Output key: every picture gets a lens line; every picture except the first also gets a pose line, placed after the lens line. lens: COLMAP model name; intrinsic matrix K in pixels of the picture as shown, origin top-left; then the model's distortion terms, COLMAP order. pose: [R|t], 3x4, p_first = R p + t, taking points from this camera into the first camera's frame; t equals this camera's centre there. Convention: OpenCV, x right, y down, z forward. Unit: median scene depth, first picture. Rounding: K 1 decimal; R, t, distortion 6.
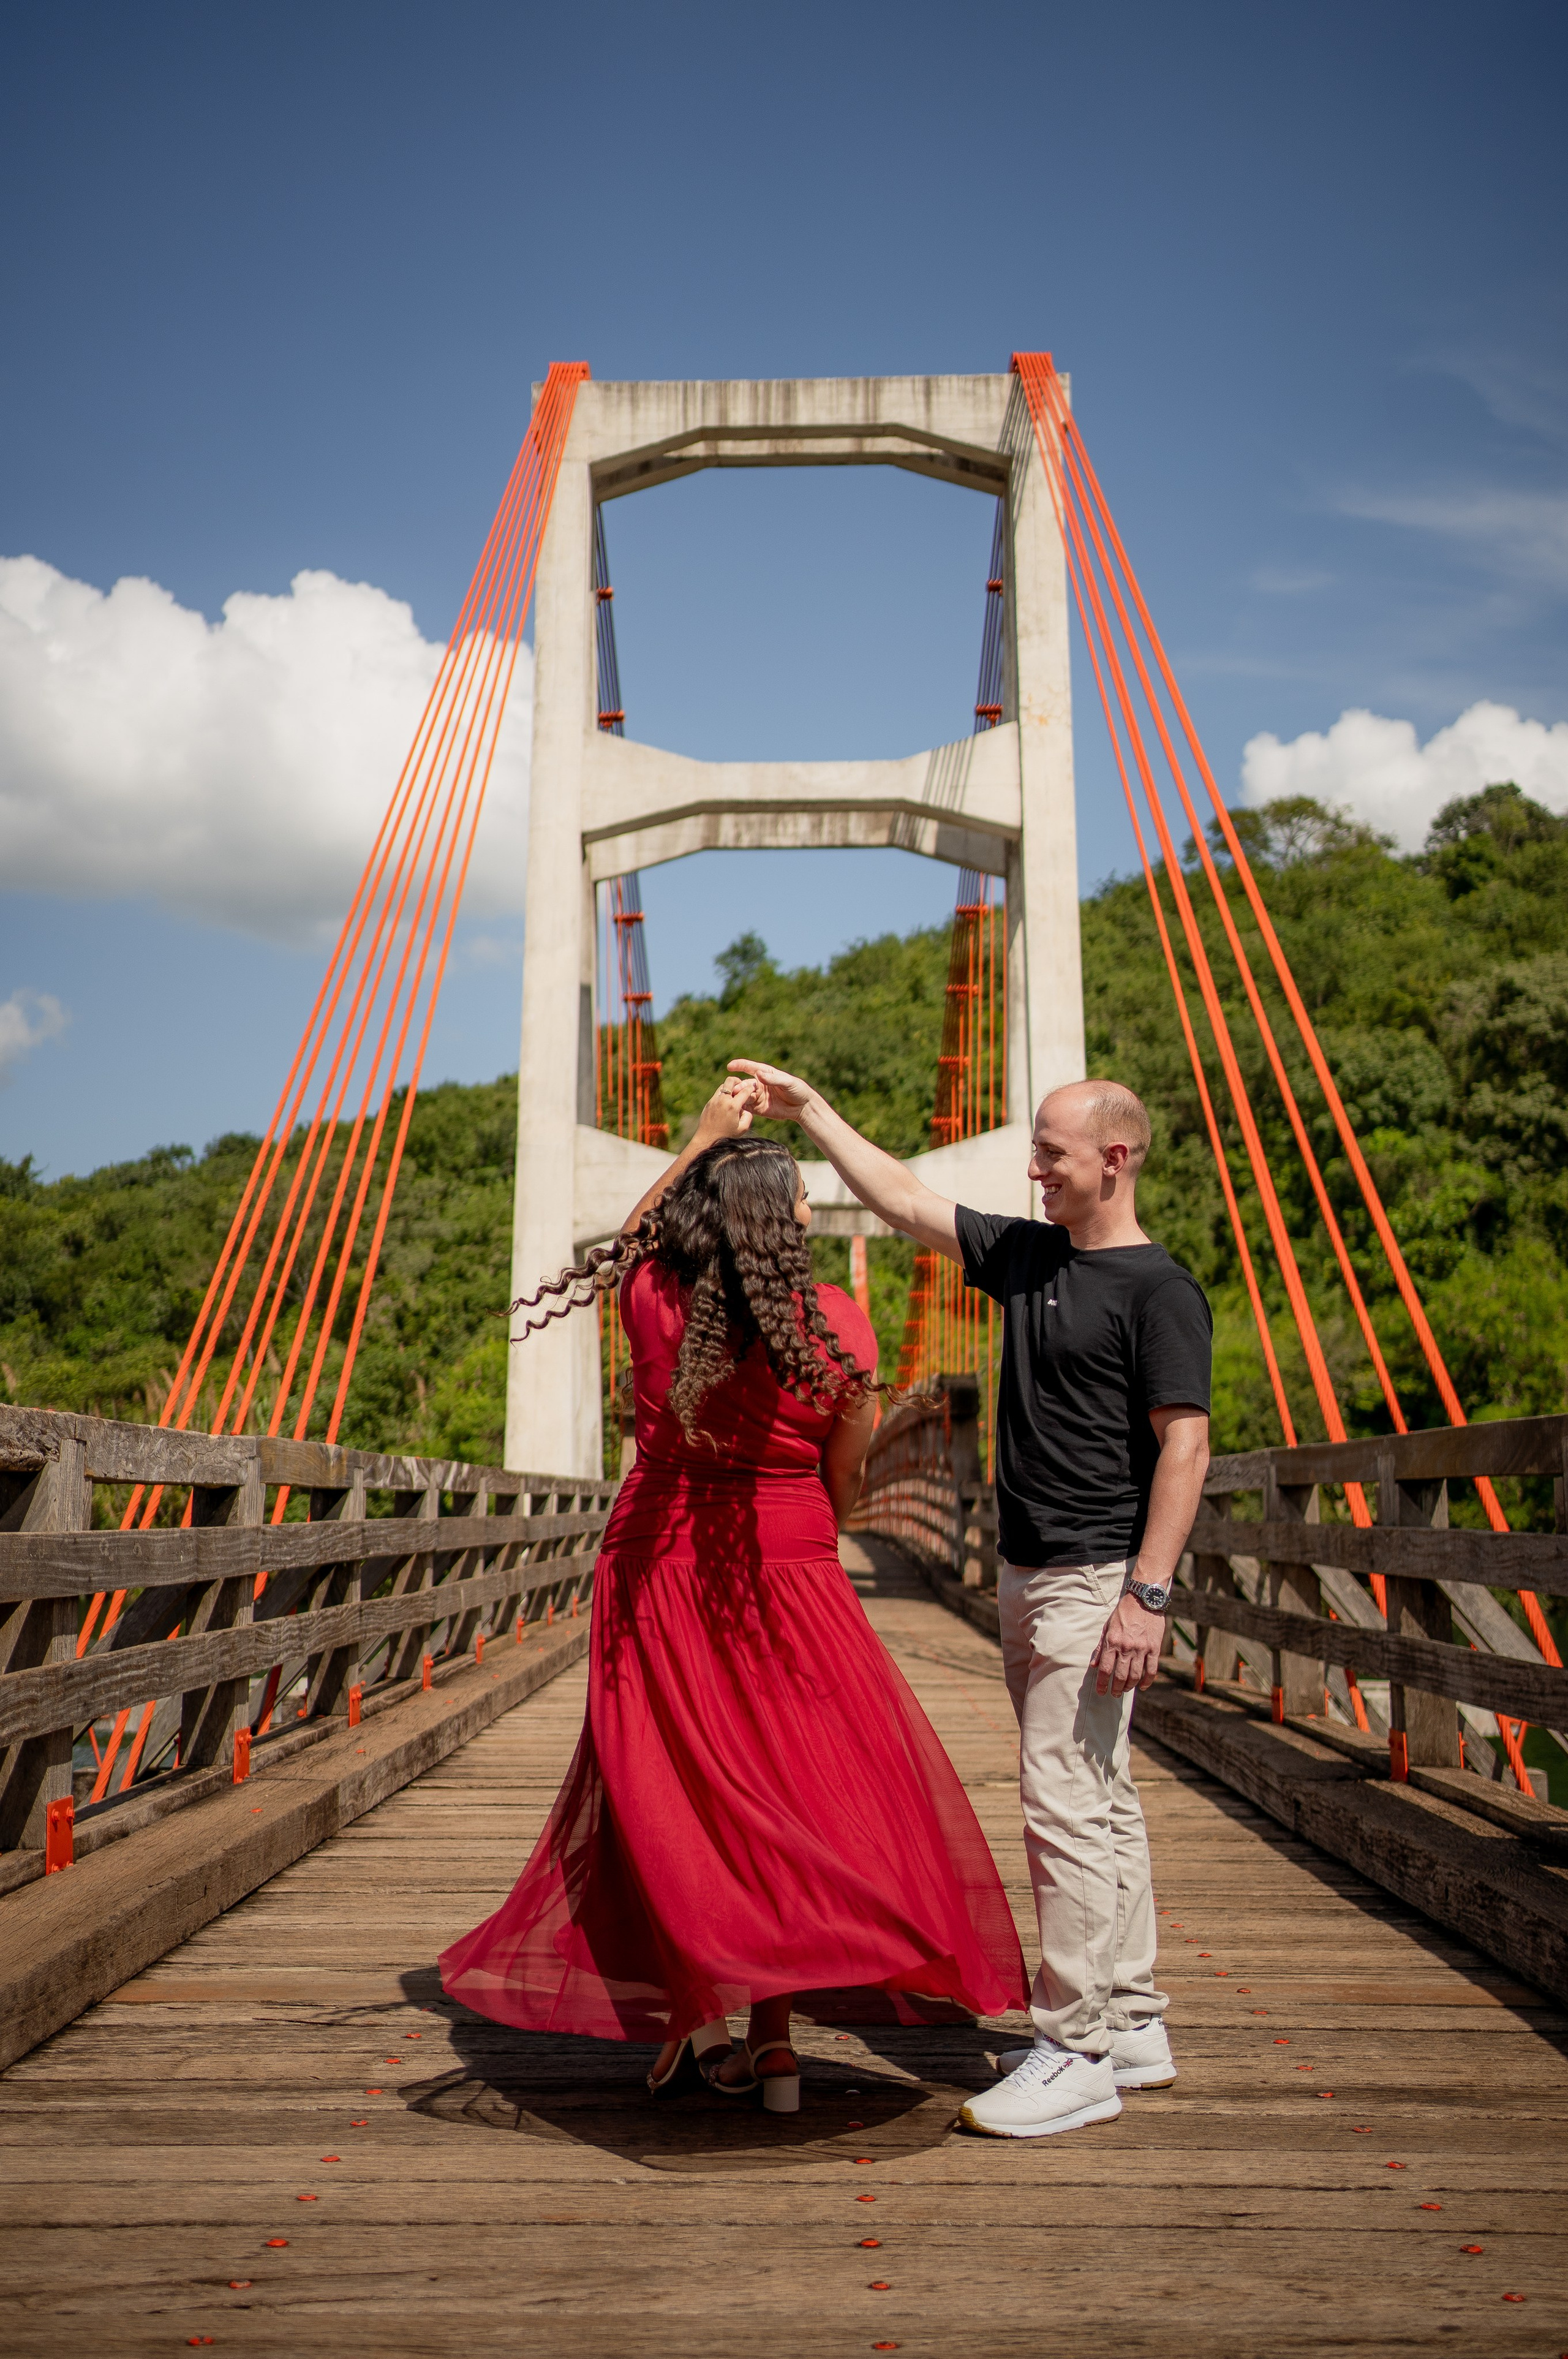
lens RADIAL K [[2534.2, 0, 713.0], [0, 2534.2, 1133.1], [0, 0, 1]] dist [-0.013801, 0.046498]
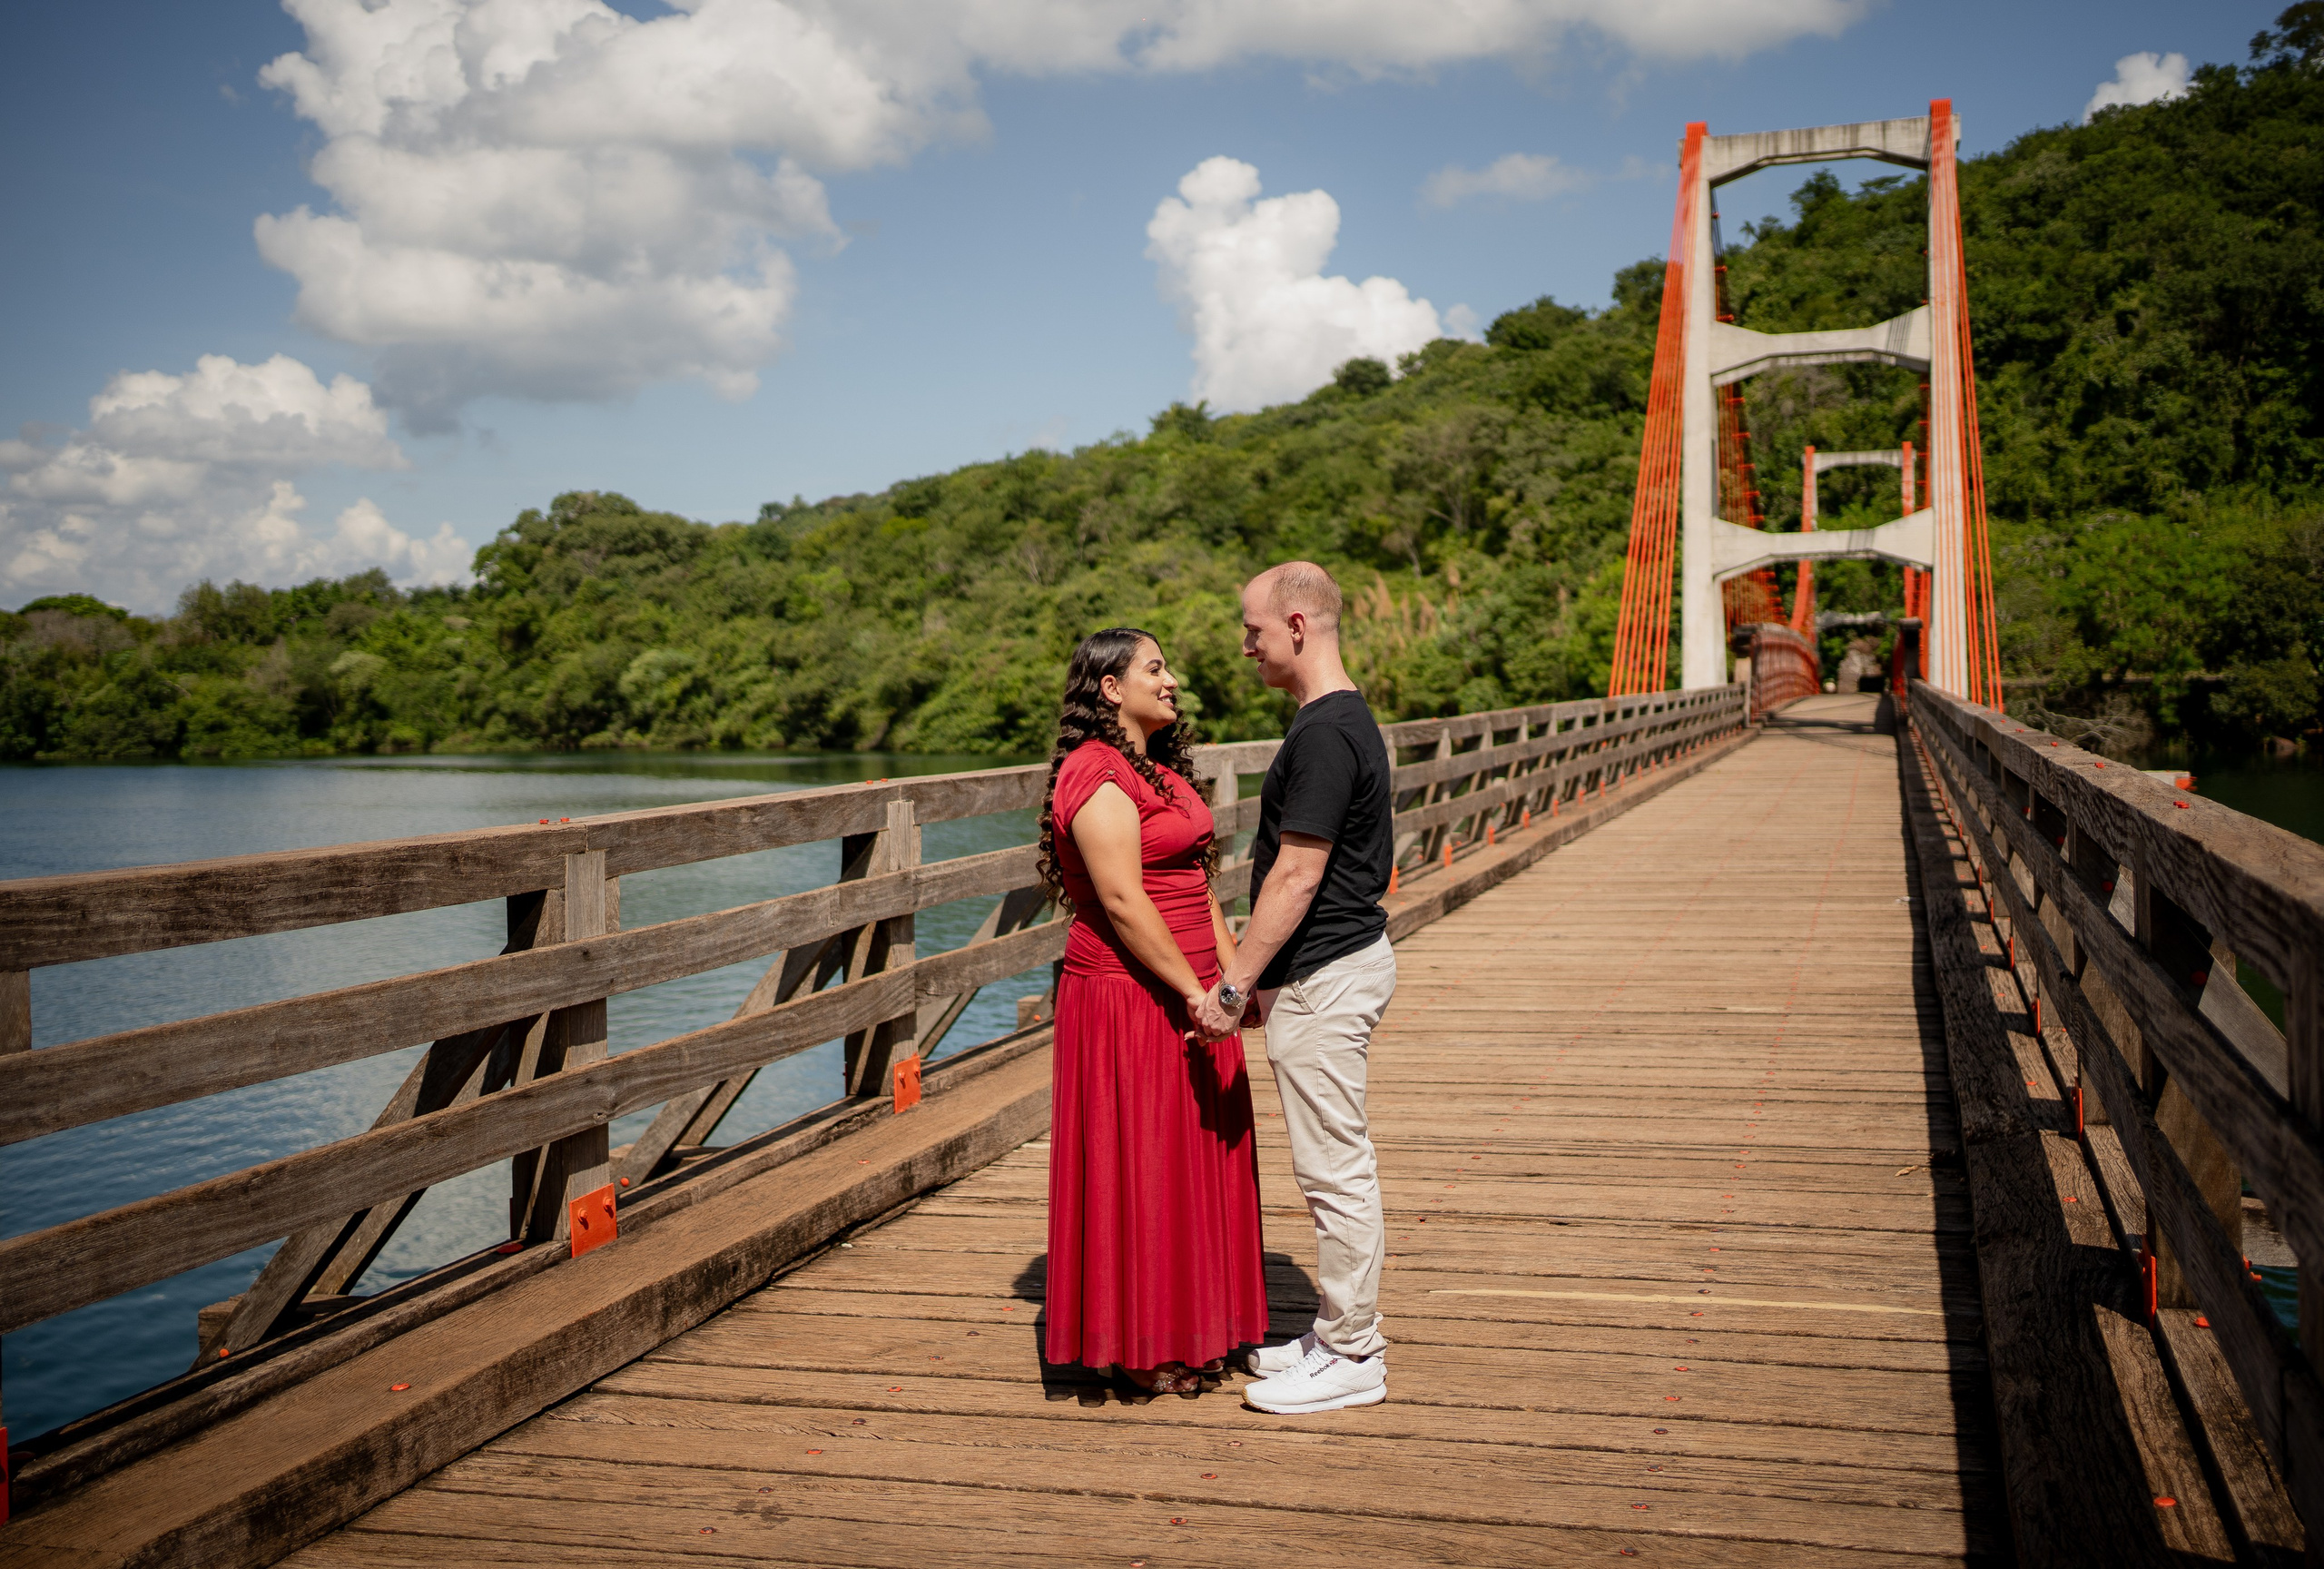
lens RADIAL K [[2517.6, 0, 1165.6], [0, 2517.6, 759.0], [0, 0, 1]] dist [-0.023814, 0.166605]
pose [[0.968860, -0.017399, -0.246998, 0.006903], [0.061198, 0.983407, 0.170780, -0.066572], [0.239928, -0.180578, 0.953848, -0.401419]]
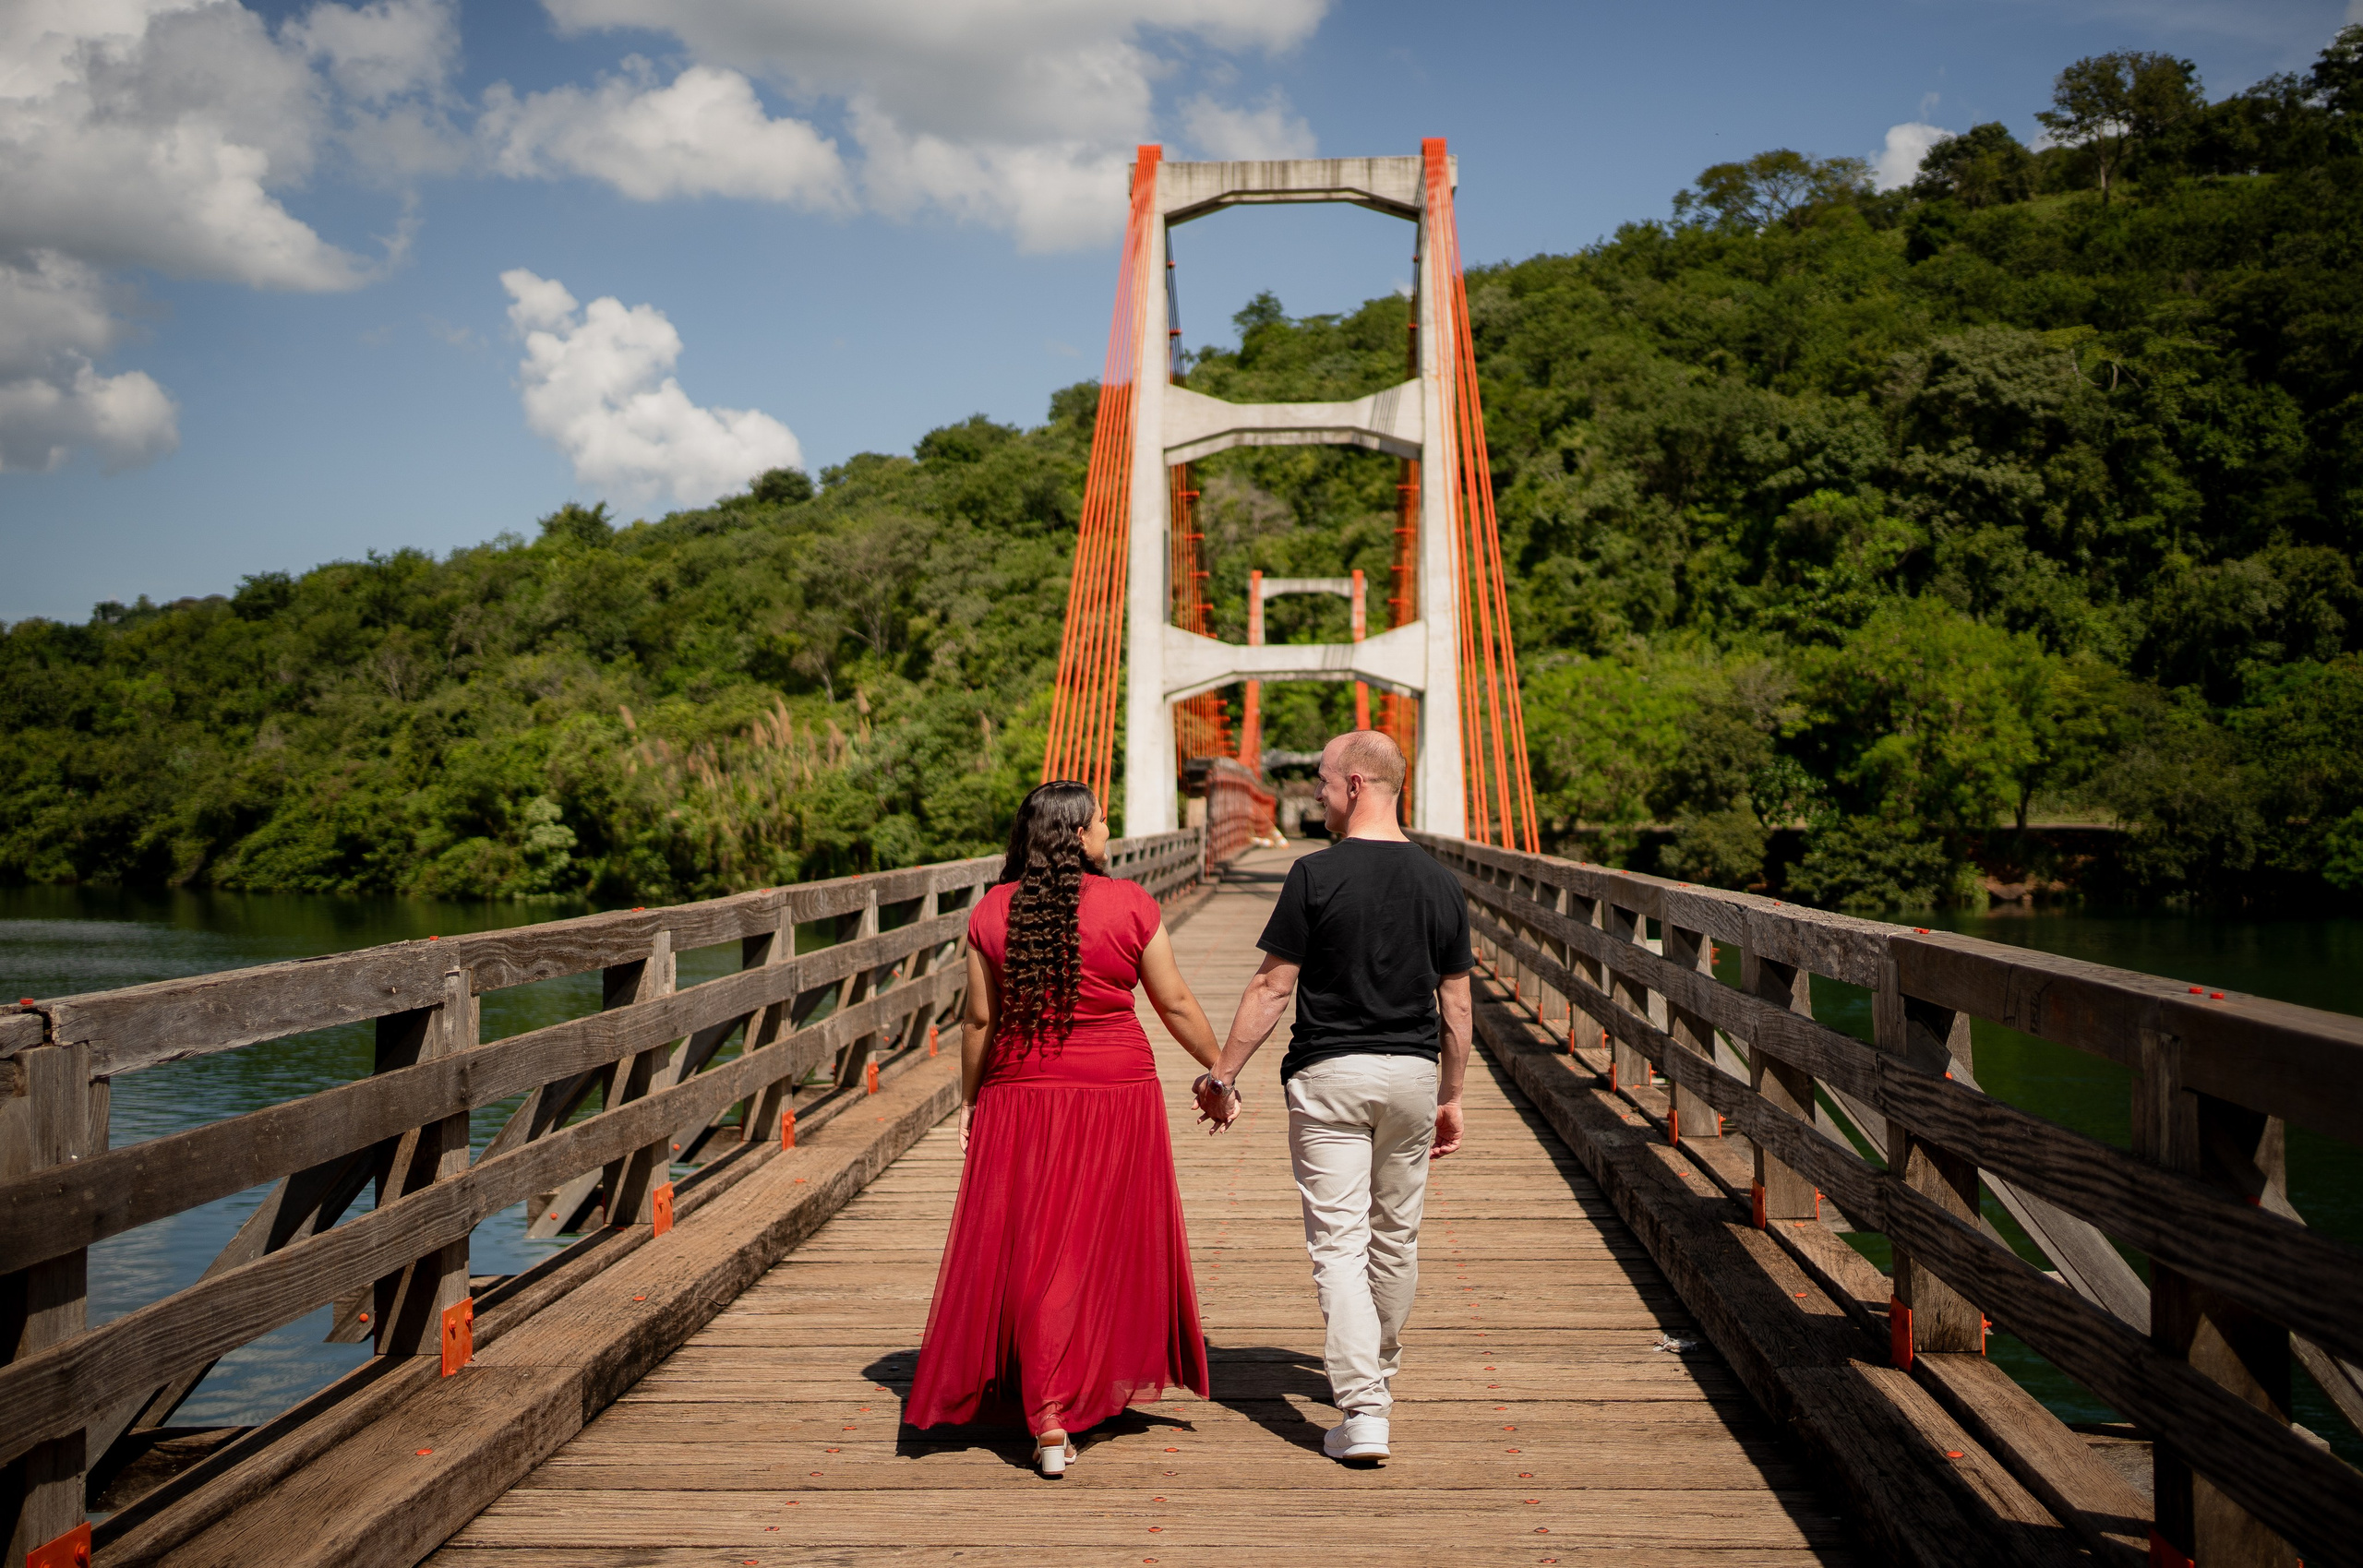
lens RADIAL K [[2596.1, 0, 1198.1], [0, 2596.1, 770.6], [0, 0, 1]] dist [-0.006837, 0.003564]
pose [[0.999883, -0.007105, -0.013511, -0.002290], [0.008810, 0.991397, 0.130591, -0.046584], [0.012466, -0.130695, 0.991344, -0.264615]]
